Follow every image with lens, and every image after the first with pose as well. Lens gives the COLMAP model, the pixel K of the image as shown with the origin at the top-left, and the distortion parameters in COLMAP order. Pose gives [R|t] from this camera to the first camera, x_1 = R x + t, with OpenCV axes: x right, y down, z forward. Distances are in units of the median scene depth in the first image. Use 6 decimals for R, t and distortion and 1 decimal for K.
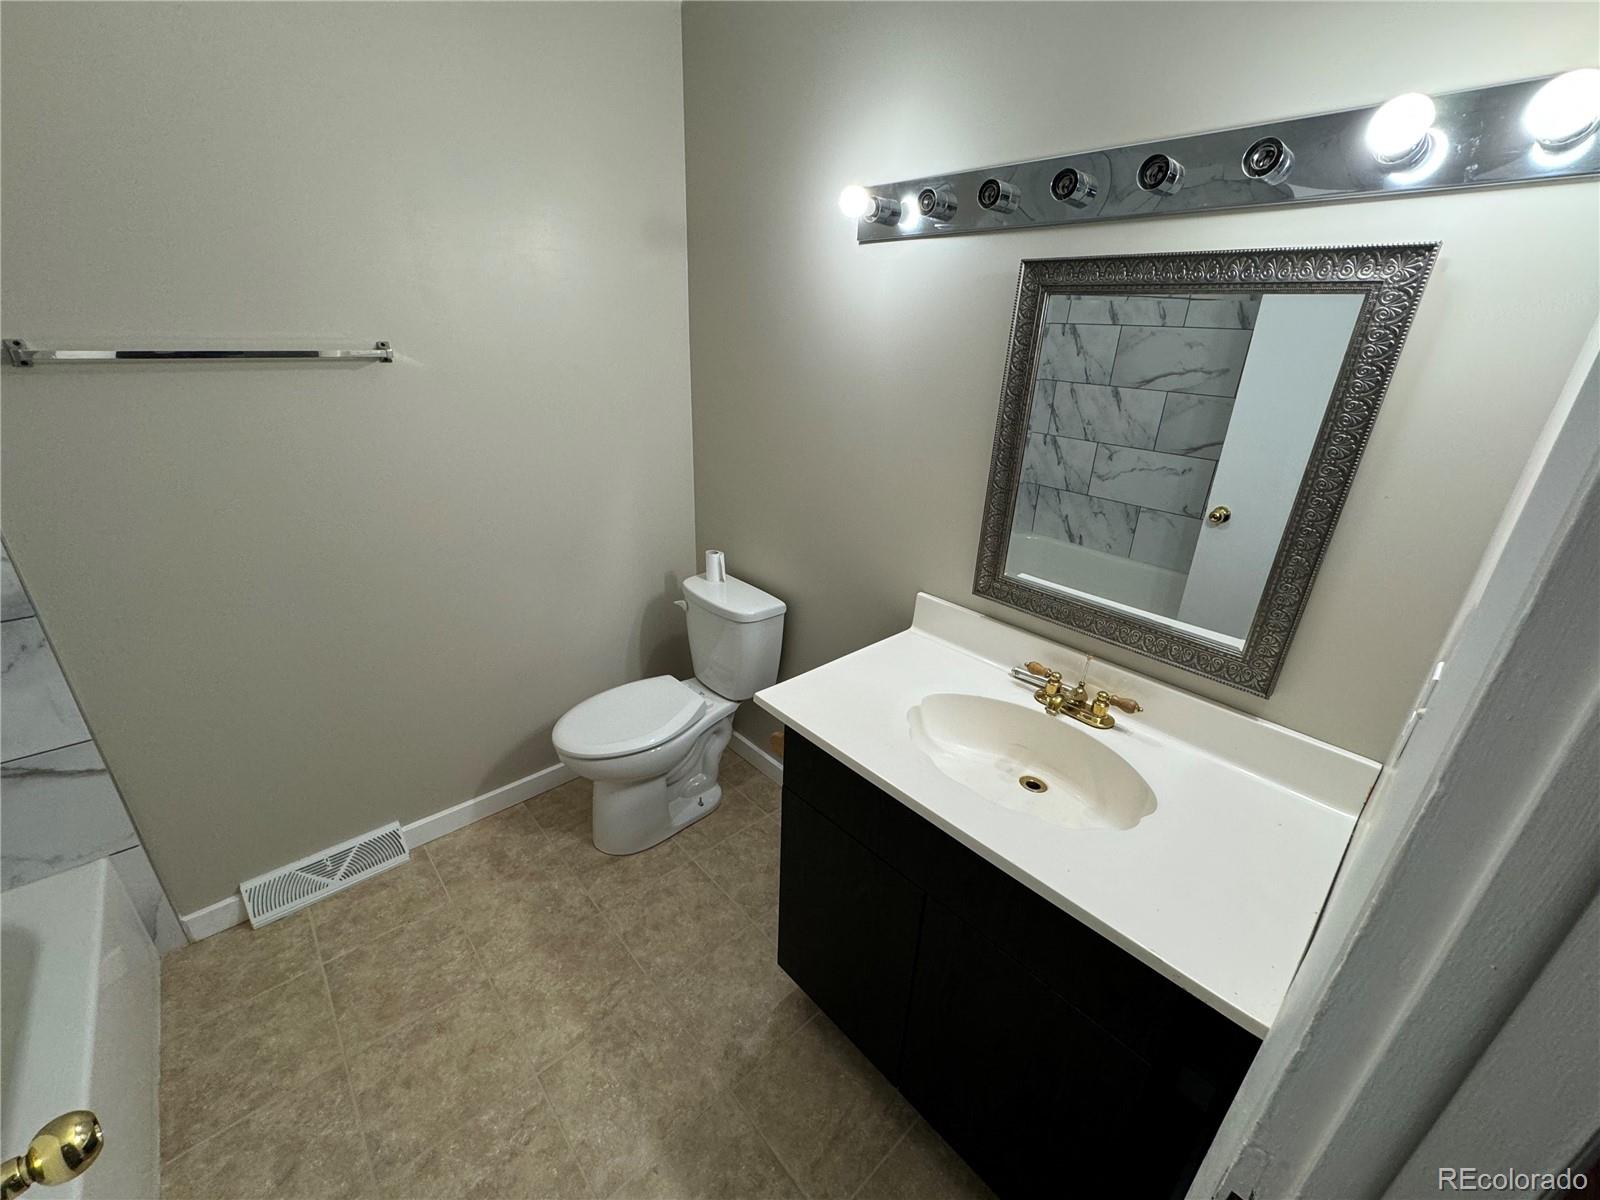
lens RADIAL K [[637.7, 0, 805.7], [0, 637.7, 597.2], [0, 0, 1]] dist [0.000559, -0.000495]
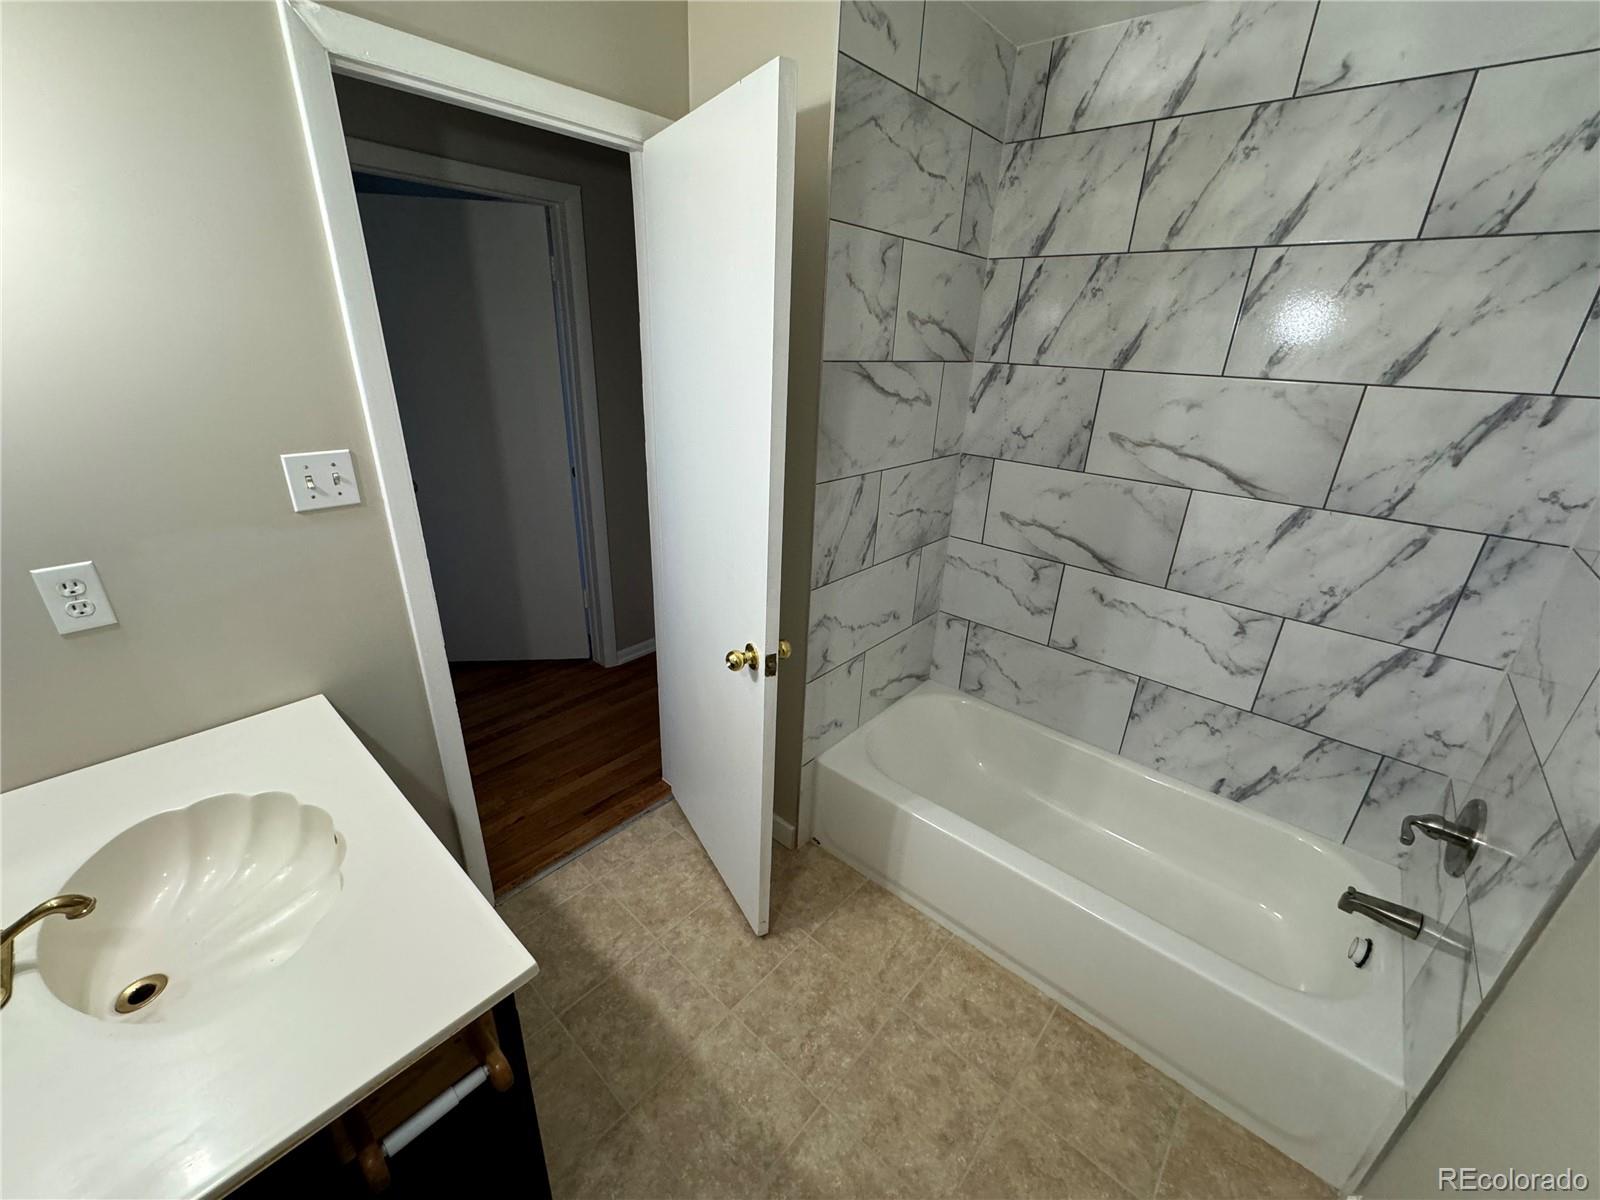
lens RADIAL K [[637.7, 0, 805.7], [0, 637.7, 597.2], [0, 0, 1]] dist [0.000559, -0.000495]
pose [[-0.991263, -0.029727, -0.128509, -0.240193], [-0.112617, 0.697964, 0.707223, -0.534062], [0.068671, 0.715516, -0.695213, 1.123468]]
